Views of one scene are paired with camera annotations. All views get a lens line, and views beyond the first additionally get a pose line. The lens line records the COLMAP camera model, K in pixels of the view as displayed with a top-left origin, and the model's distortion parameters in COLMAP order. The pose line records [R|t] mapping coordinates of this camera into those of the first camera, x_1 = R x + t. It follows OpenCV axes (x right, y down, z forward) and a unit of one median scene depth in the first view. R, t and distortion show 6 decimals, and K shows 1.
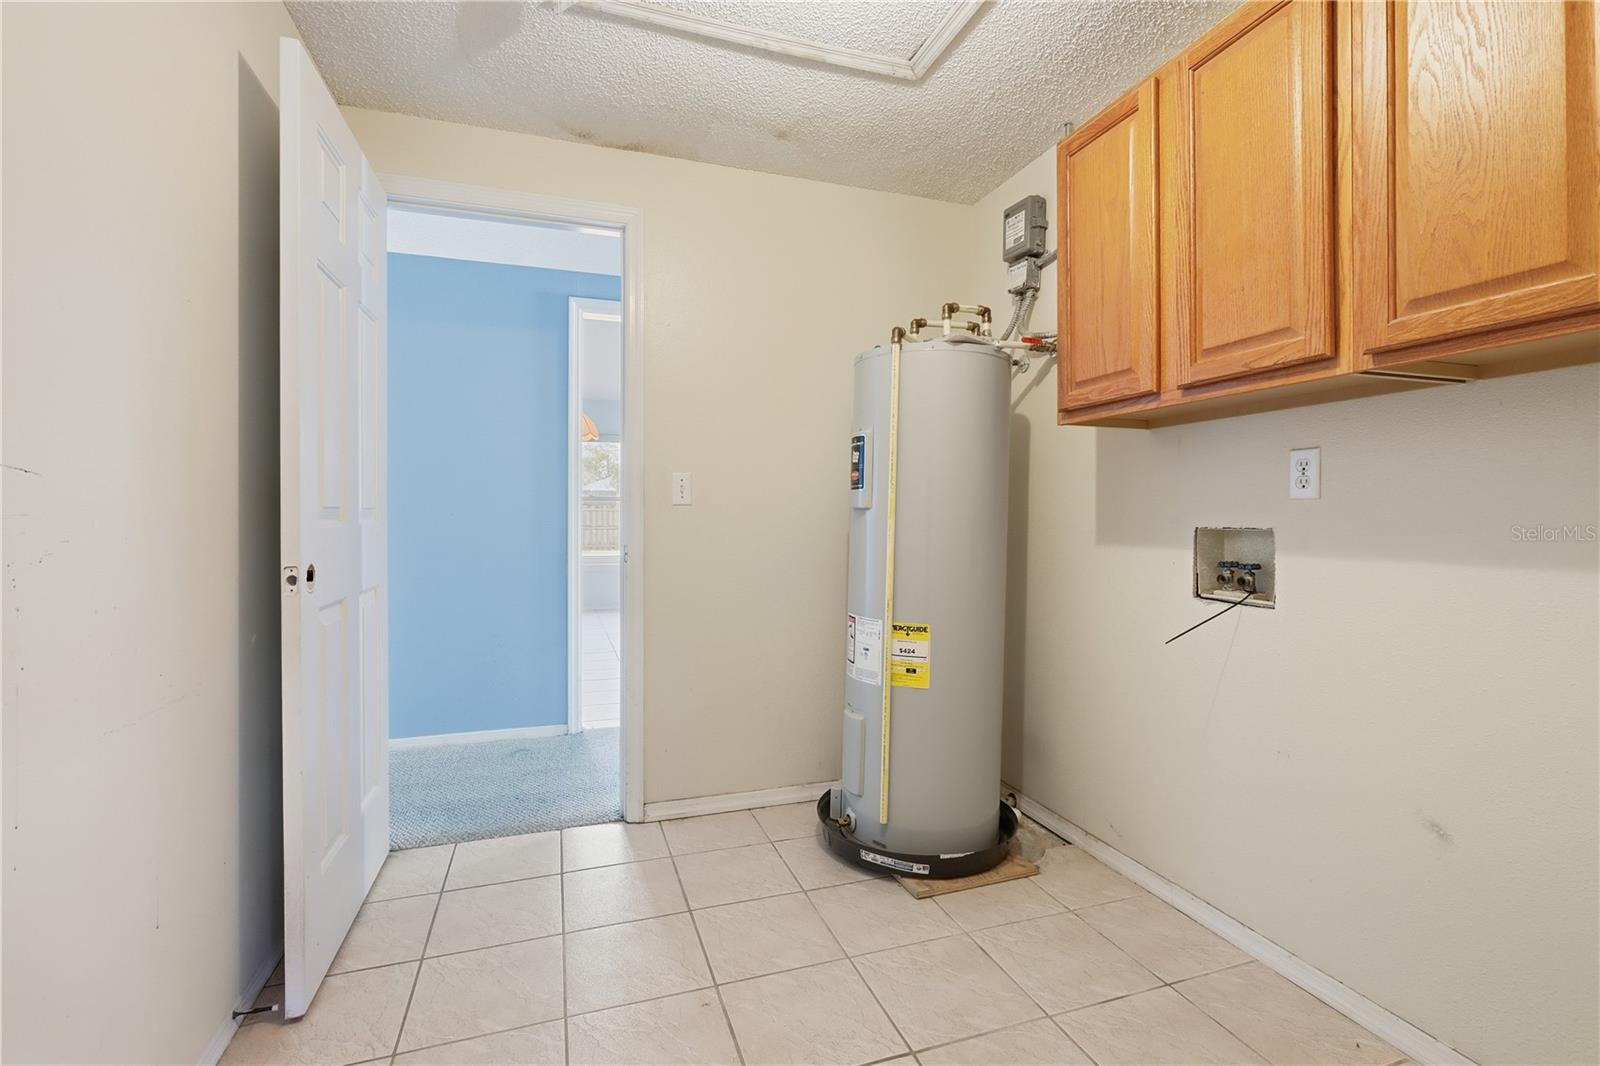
lens RADIAL K [[719.9, 0, 794.5], [0, 719.9, 523.1], [0, 0, 1]] dist [-0.002295, 0.000092]
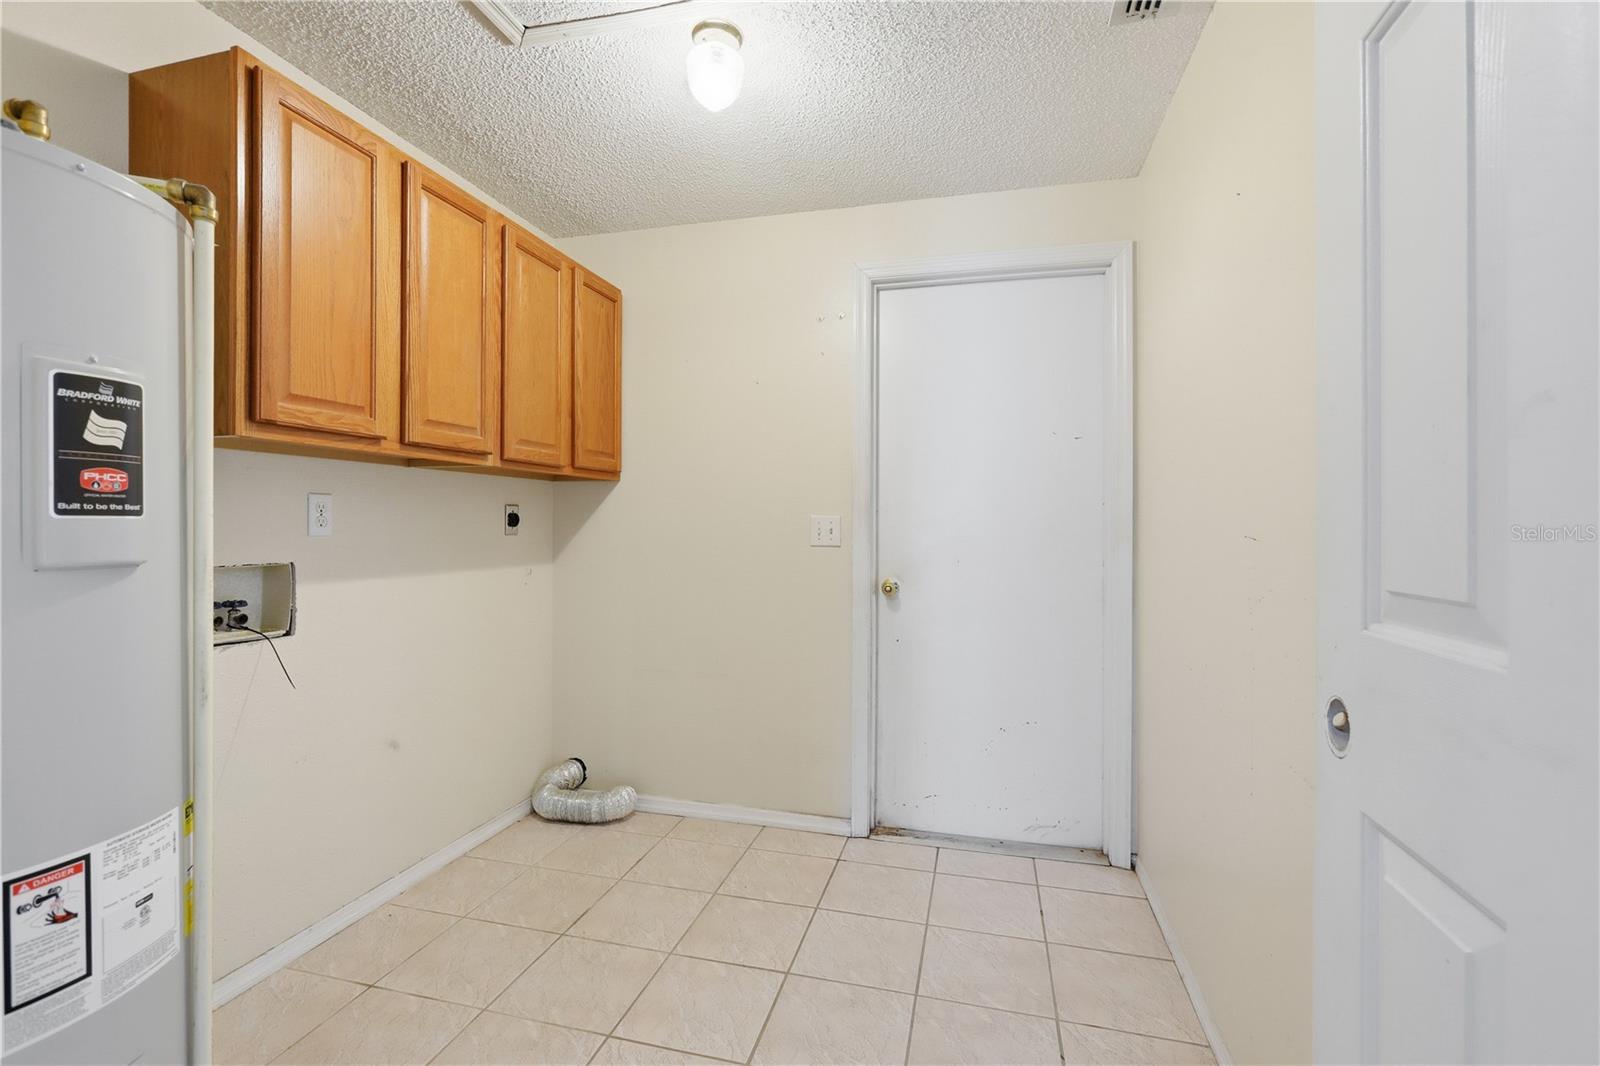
lens RADIAL K [[719.9, 0, 794.5], [0, 719.9, 523.1], [0, 0, 1]] dist [-0.002295, 0.000092]
pose [[-0.839902, 0.005621, 0.542709, -0.618662], [0.010634, 0.999925, 0.006101, -0.054636], [-0.542633, 0.010895, -0.839899, 1.596110]]
